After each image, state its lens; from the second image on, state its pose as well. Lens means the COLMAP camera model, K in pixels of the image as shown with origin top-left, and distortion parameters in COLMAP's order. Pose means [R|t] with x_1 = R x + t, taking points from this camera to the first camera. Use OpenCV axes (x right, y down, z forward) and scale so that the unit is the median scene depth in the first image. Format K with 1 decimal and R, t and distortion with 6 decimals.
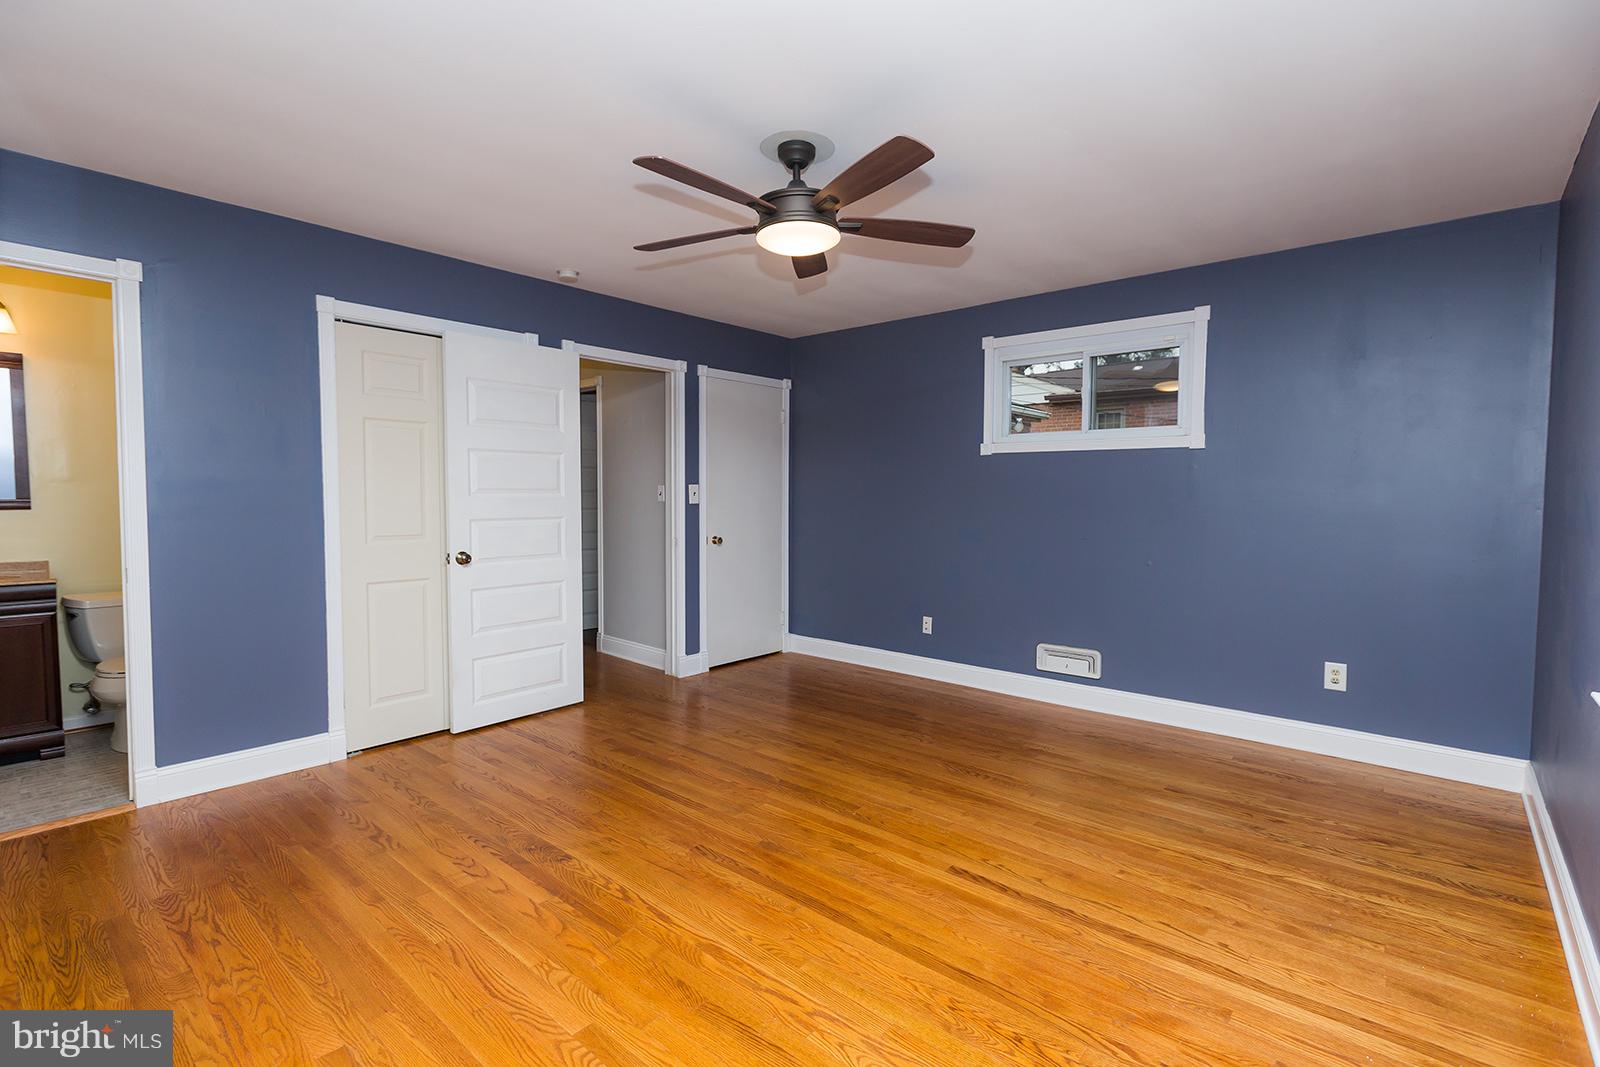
lens RADIAL K [[726.5, 0, 790.7], [0, 726.5, 526.5], [0, 0, 1]] dist [0.002401, 0.000242]
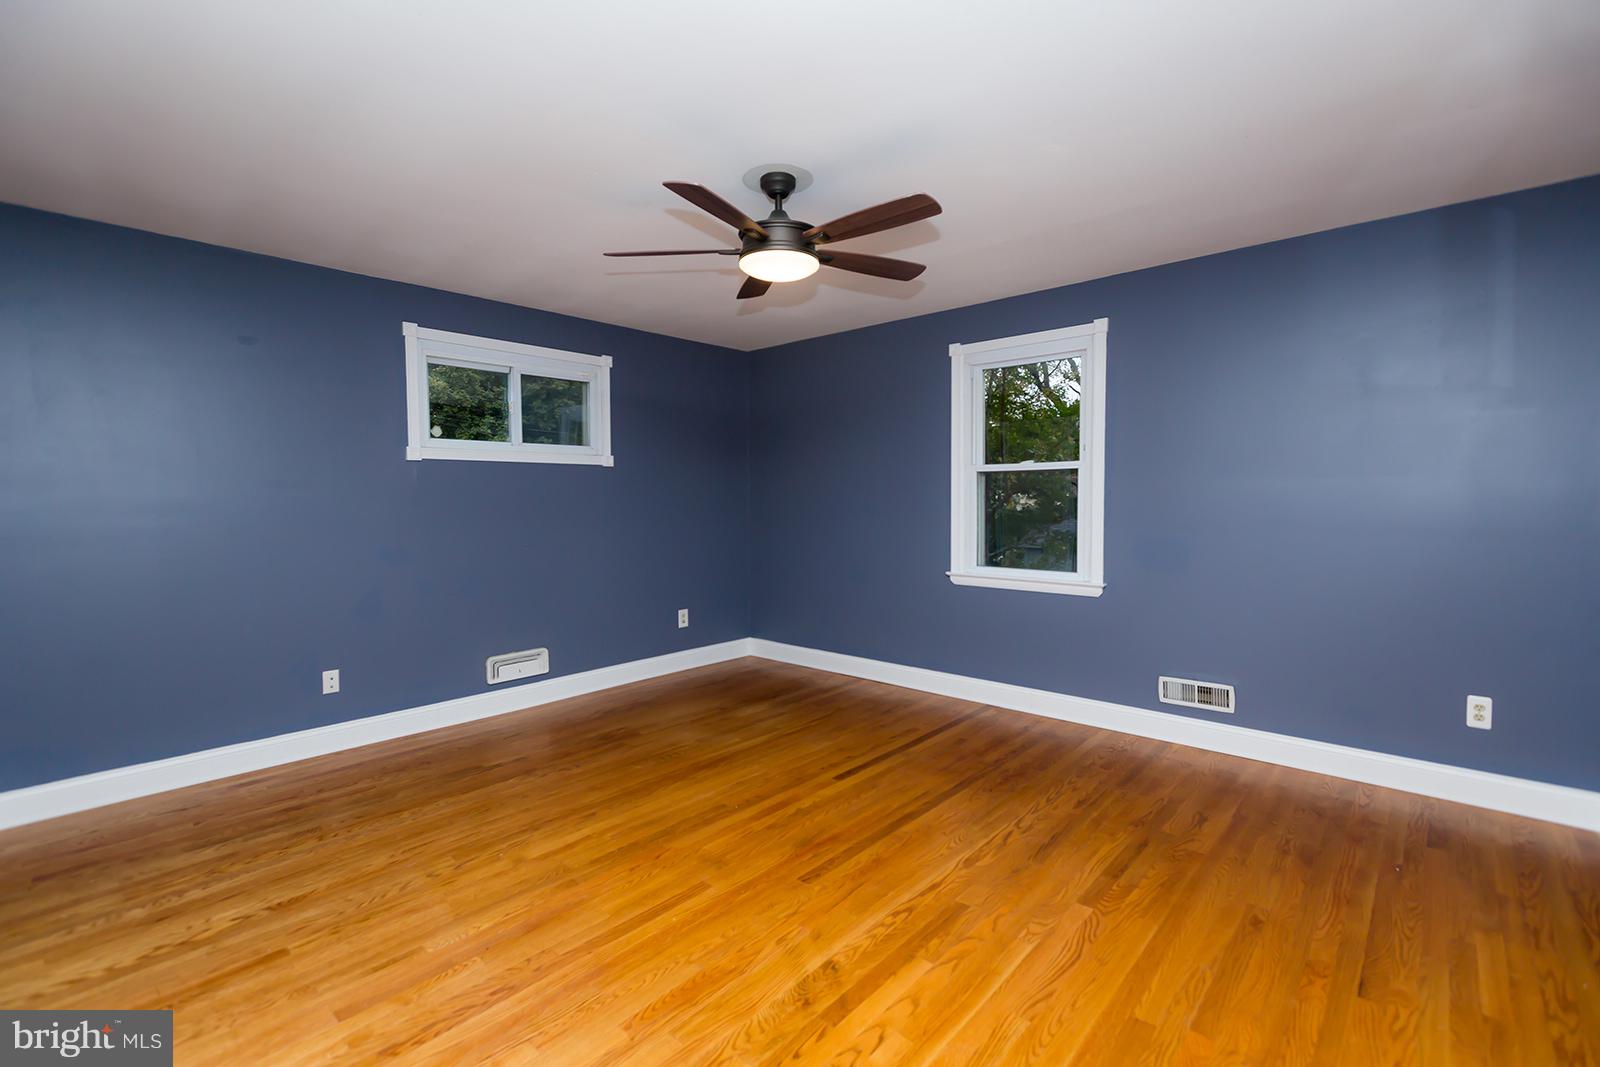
lens RADIAL K [[726.5, 0, 790.7], [0, 726.5, 526.5], [0, 0, 1]] dist [0.002401, 0.000242]
pose [[0.019101, -0.046084, 0.998755, -0.994273], [0.053165, 0.997571, 0.045013, -0.059377], [-0.998403, 0.052239, 0.021504, 0.915097]]
